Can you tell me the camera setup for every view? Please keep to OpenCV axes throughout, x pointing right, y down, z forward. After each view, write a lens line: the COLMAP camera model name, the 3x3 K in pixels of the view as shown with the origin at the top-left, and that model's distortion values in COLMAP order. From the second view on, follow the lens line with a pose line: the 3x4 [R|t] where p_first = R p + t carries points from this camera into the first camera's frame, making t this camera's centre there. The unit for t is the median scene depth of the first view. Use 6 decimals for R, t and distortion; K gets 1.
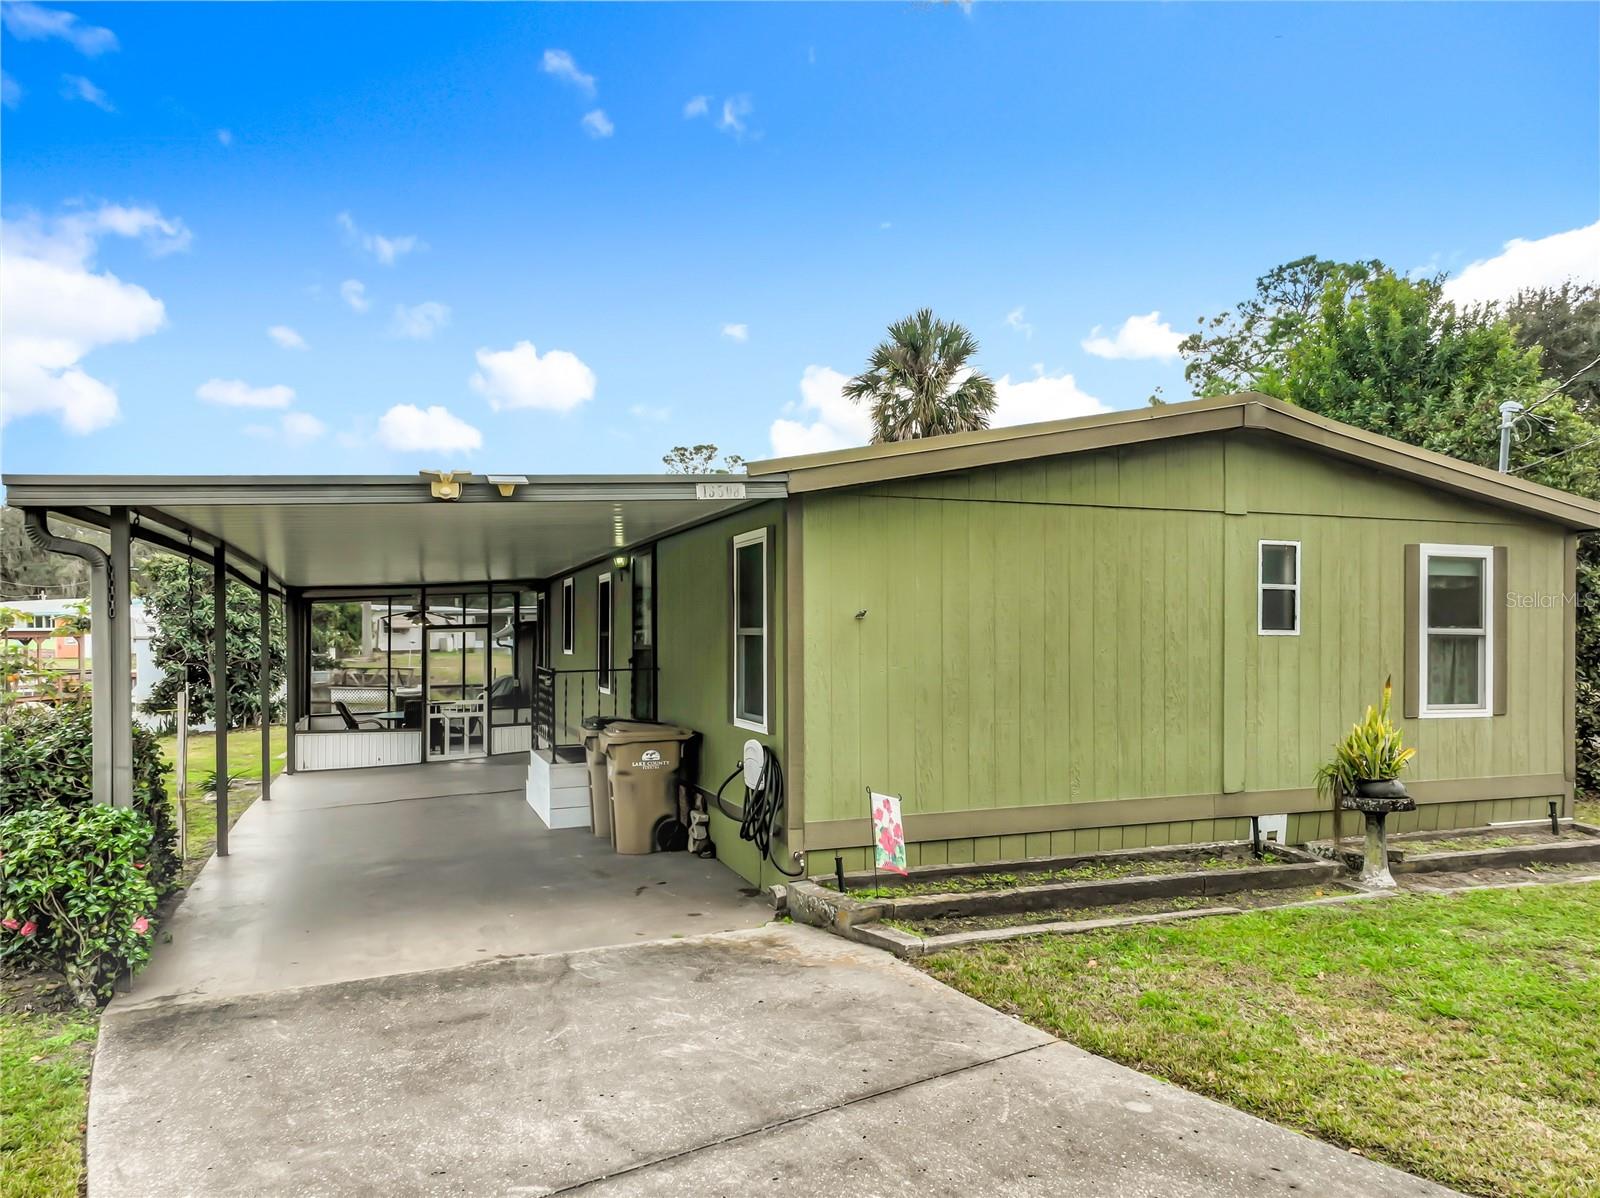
lens RADIAL K [[1099.0, 0, 800.9], [0, 1099.0, 634.7], [0, 0, 1]] dist [0.009441, 0.003028]
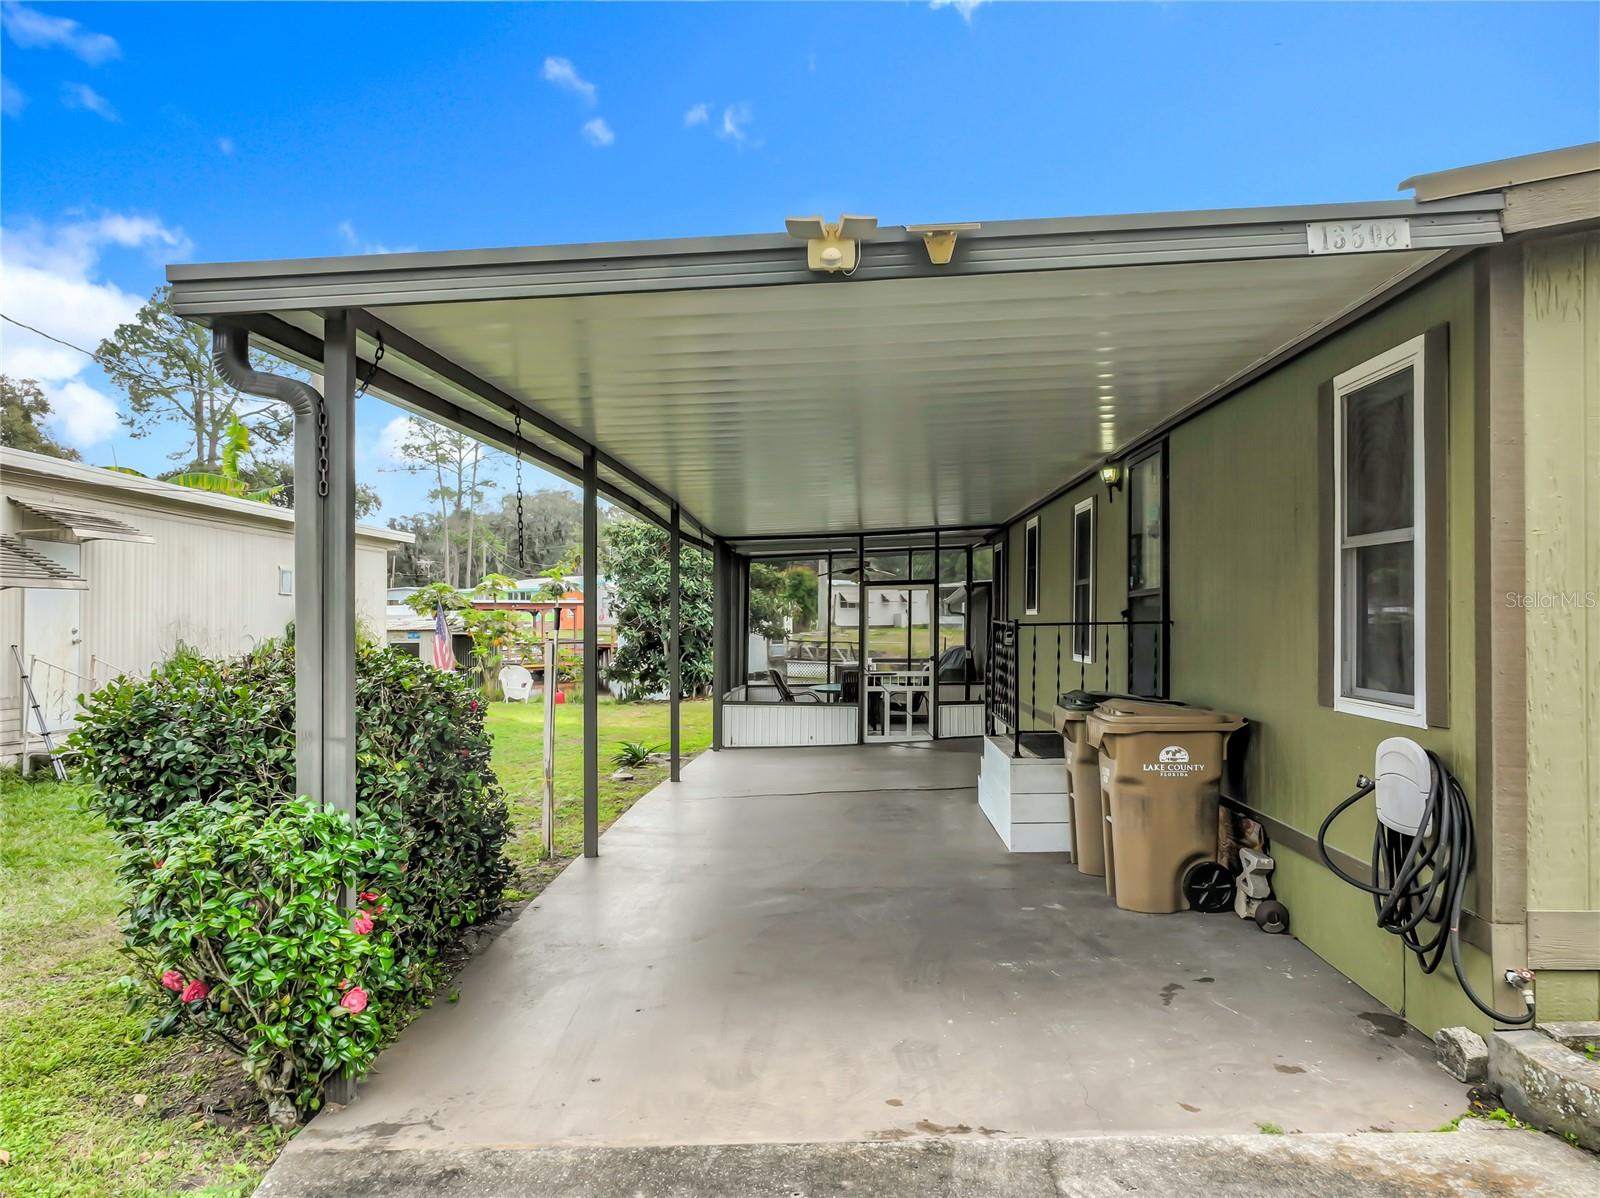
lens RADIAL K [[1122.4, 0, 834.9], [0, 1122.4, 604.6], [0, 0, 1]] dist [-0.003600, 0.001326]
pose [[0.930668, 0.001225, -0.365862, -0.081714], [-0.005401, 0.999931, -0.010392, 0.032609], [0.365825, 0.011648, 0.930611, 0.335991]]
